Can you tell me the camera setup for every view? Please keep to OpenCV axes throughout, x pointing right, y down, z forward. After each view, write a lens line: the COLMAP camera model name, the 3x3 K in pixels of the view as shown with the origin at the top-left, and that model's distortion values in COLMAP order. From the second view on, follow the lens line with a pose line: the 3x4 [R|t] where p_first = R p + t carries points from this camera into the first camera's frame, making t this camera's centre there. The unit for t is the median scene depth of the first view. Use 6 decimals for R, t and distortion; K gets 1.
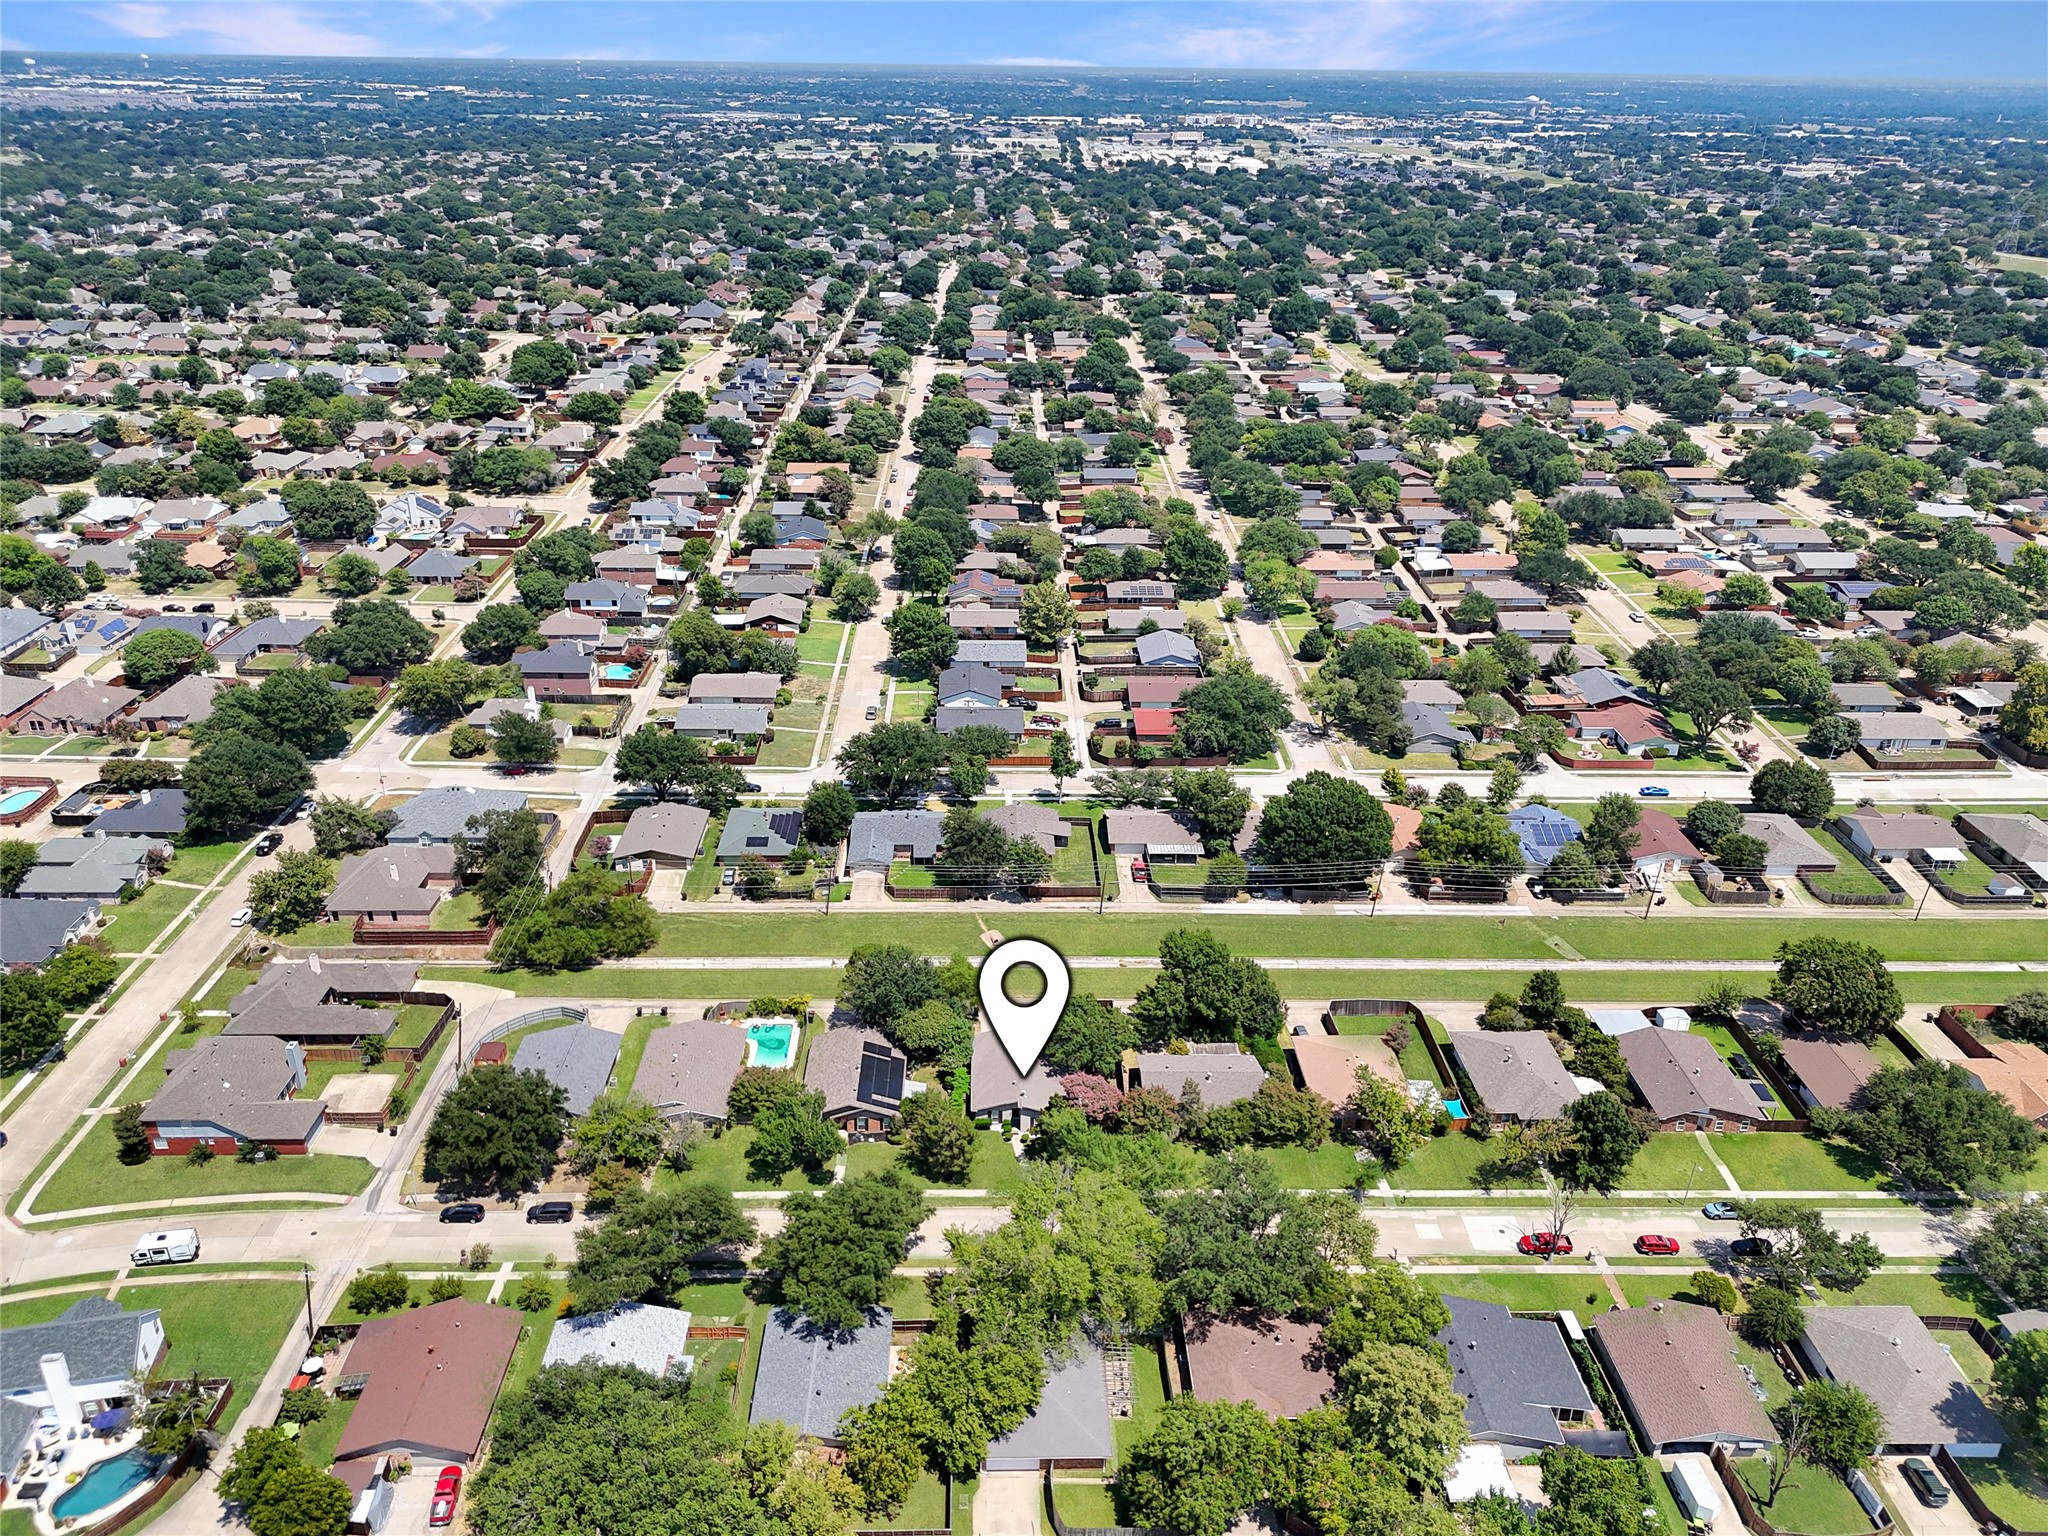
lens RADIAL K [[1503.5, 0, 1023.1], [0, 1503.5, 763.3], [0, 0, 1]] dist [0.045695, -0.032503]
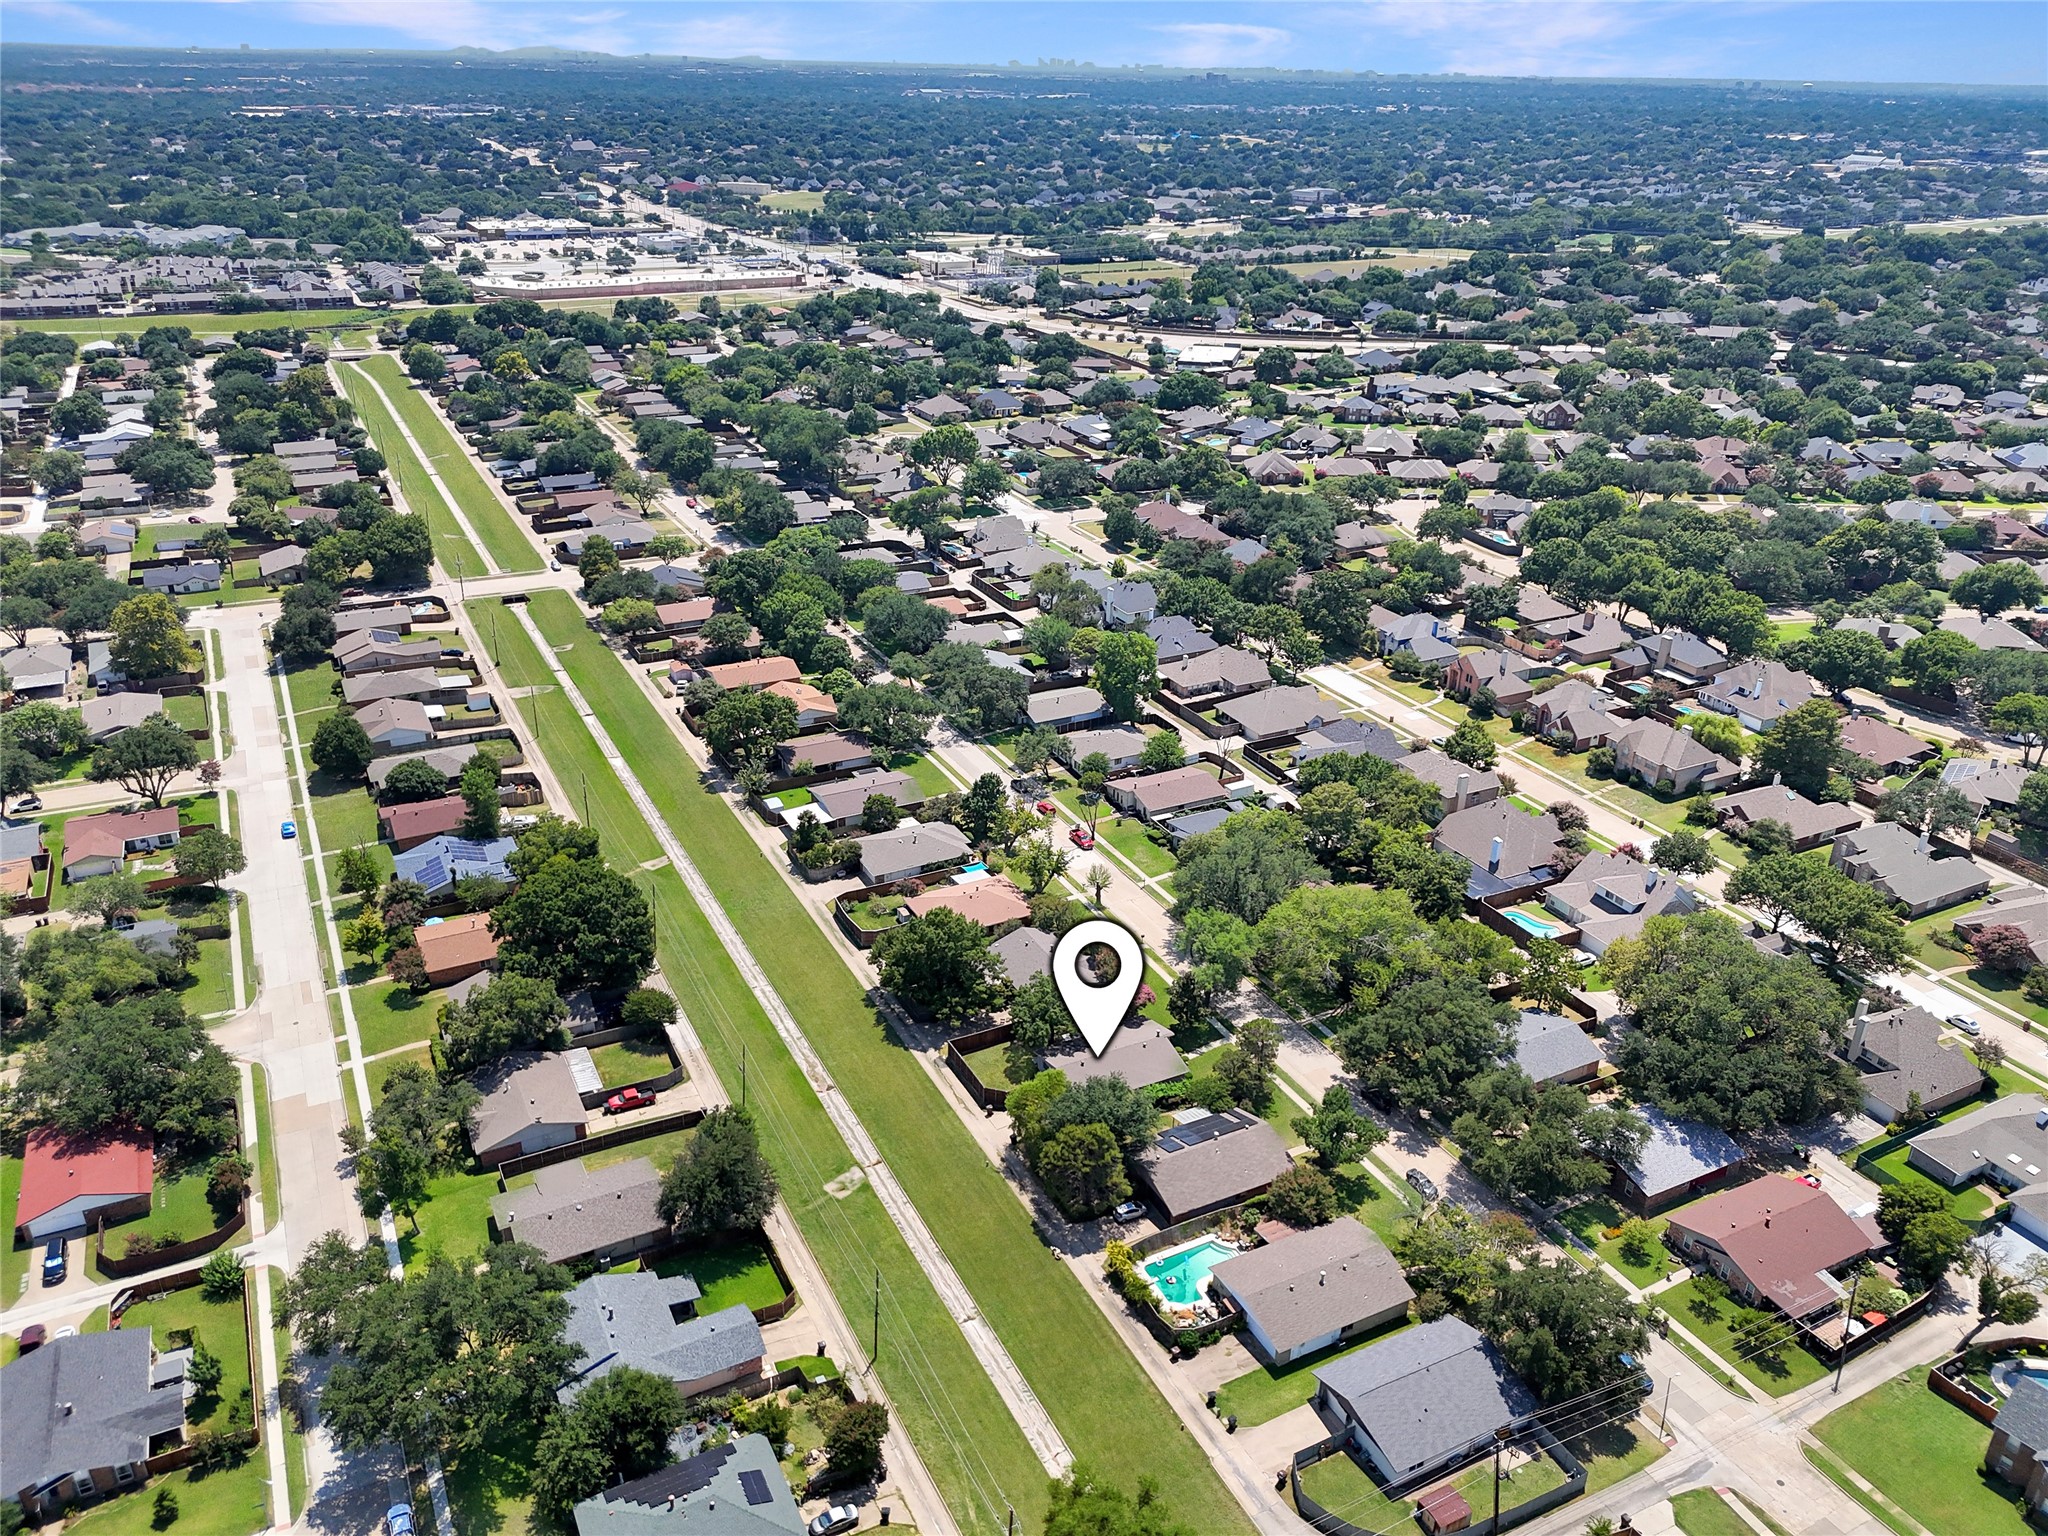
lens RADIAL K [[1503.5, 0, 1036.8], [0, 1503.5, 752.2], [0, 0, 1]] dist [0.045695, -0.032503]
pose [[-0.439415, -0.385452, 0.811383, -0.732772], [0.358784, 0.752772, 0.551913, -0.530678], [-0.823522, 0.533630, -0.192485, 1.165005]]
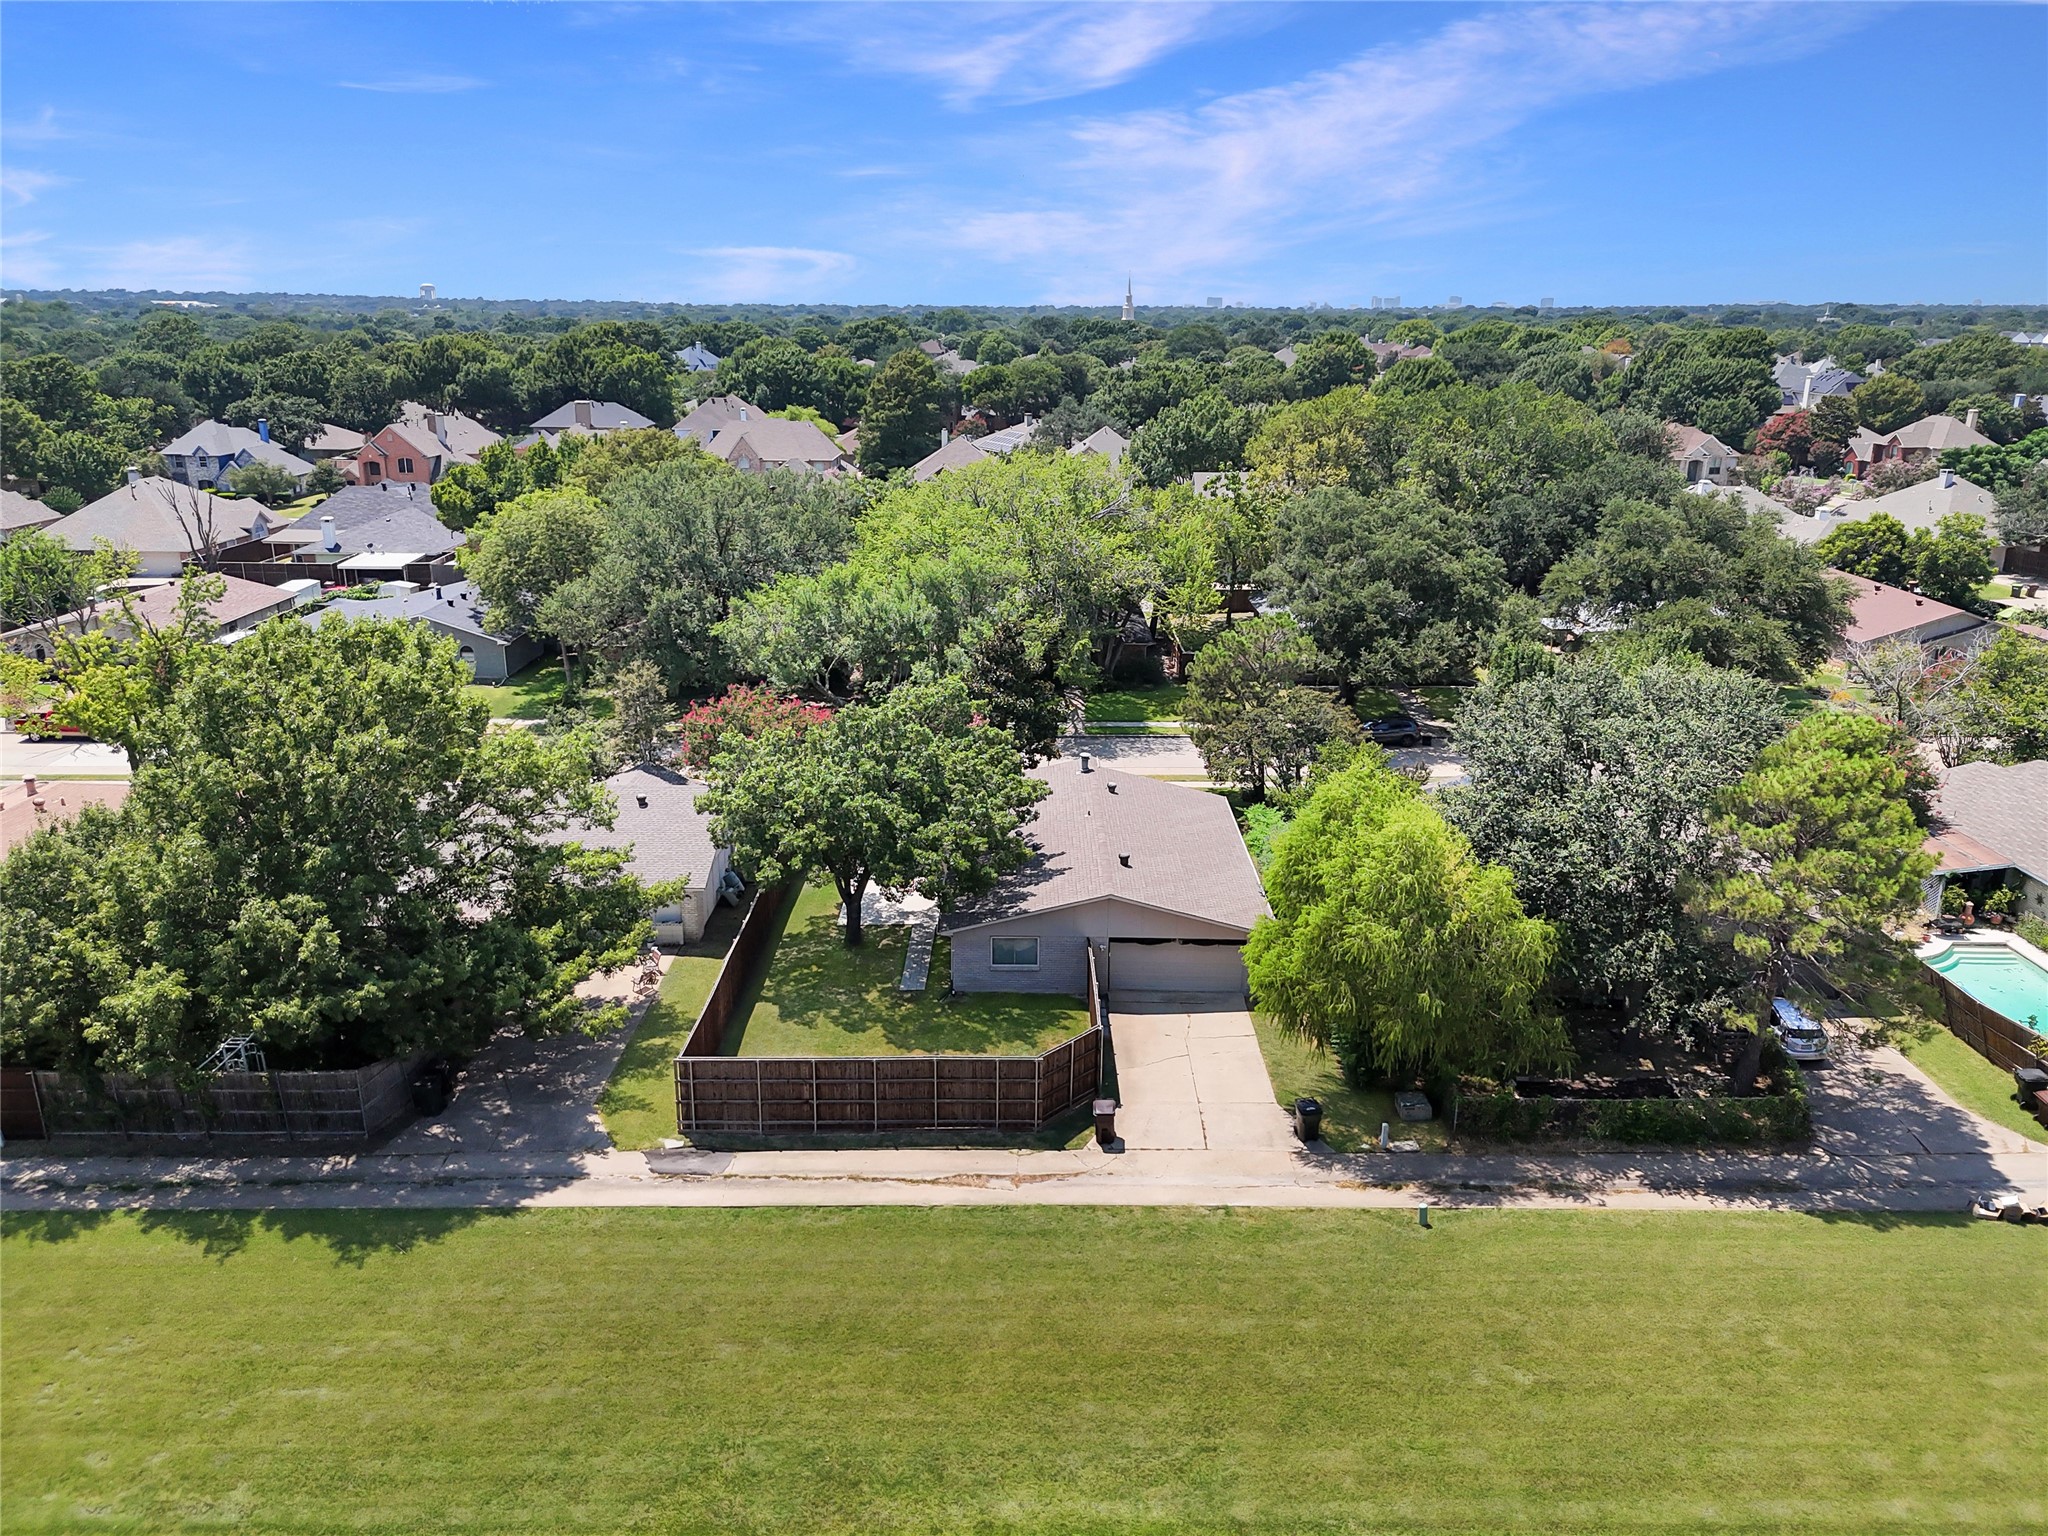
lens RADIAL K [[1503.5, 0, 1026.8], [0, 1503.5, 759.5], [0, 0, 1]] dist [0.045695, -0.032503]
pose [[-0.999703, -0.019913, 0.014036, 0.008338], [-0.005621, 0.749114, 0.662417, -0.020671], [-0.023705, 0.662142, -0.749003, 1.270394]]
